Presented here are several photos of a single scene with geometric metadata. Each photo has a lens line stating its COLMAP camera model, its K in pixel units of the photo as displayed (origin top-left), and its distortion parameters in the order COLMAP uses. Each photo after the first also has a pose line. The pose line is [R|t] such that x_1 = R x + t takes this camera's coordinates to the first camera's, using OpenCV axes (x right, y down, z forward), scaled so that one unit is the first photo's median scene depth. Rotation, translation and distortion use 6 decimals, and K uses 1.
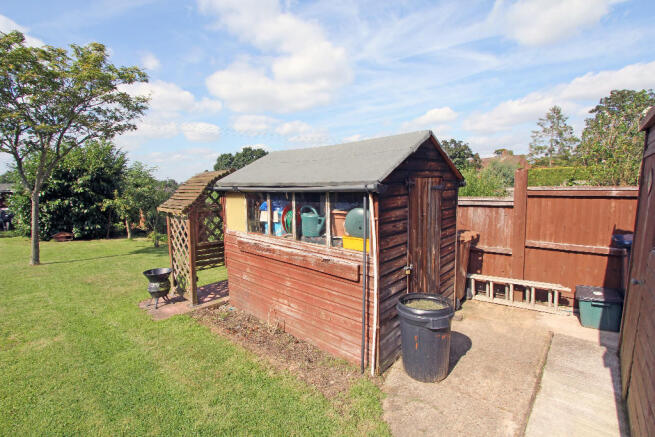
lens RADIAL K [[300.8, 0, 332.3], [0, 300.8, 220.1], [0, 0, 1]] dist [-0.012878, 0.000760]
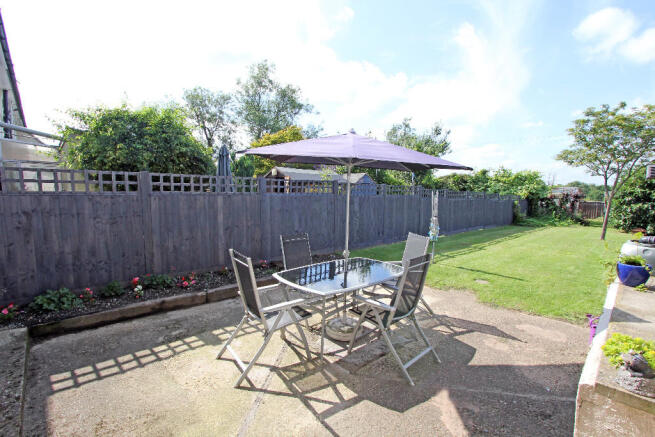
lens RADIAL K [[300.8, 0, 332.3], [0, 300.8, 220.1], [0, 0, 1]] dist [-0.012878, 0.000760]
pose [[-0.068241, 0.099245, -0.992720, 1.163086], [-0.115903, 0.987514, 0.106692, 0.052483], [0.990914, 0.122340, -0.055886, -0.668764]]
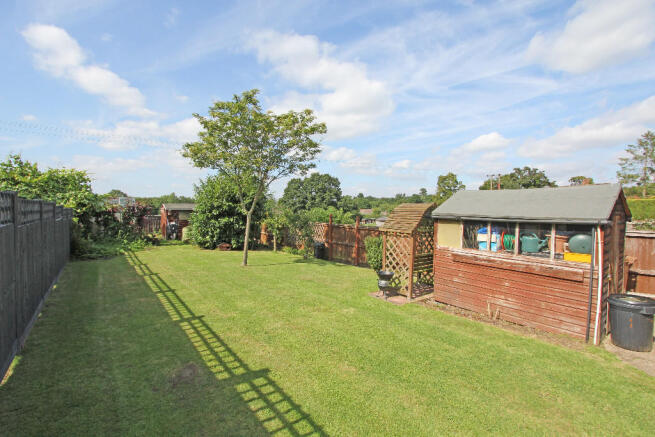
lens RADIAL K [[300.8, 0, 332.3], [0, 300.8, 220.1], [0, 0, 1]] dist [-0.012878, 0.000760]
pose [[0.984809, 0.034650, -0.170151, -0.555976], [-0.047862, 0.996096, -0.074170, 0.036640], [0.166917, 0.081187, 0.982623, -0.447998]]
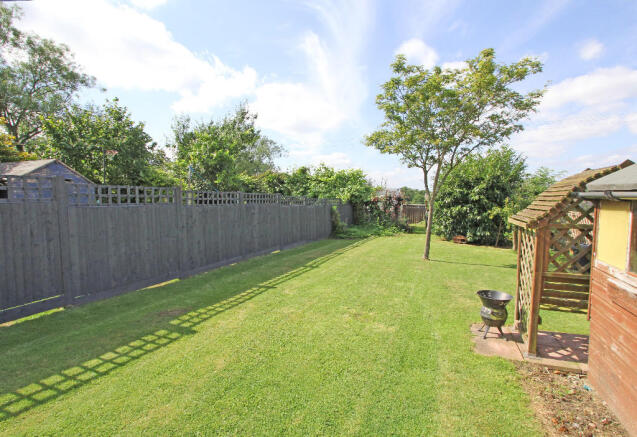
lens RADIAL K [[317.5, 0, 322.8], [0, 317.5, 221.9], [0, 0, 1]] dist [-0.015268, 0.000545]
pose [[0.352180, 0.074377, -0.932972, 0.047097], [-0.099125, 0.994195, 0.041840, -0.017740], [0.930668, 0.077746, 0.357508, 0.214634]]
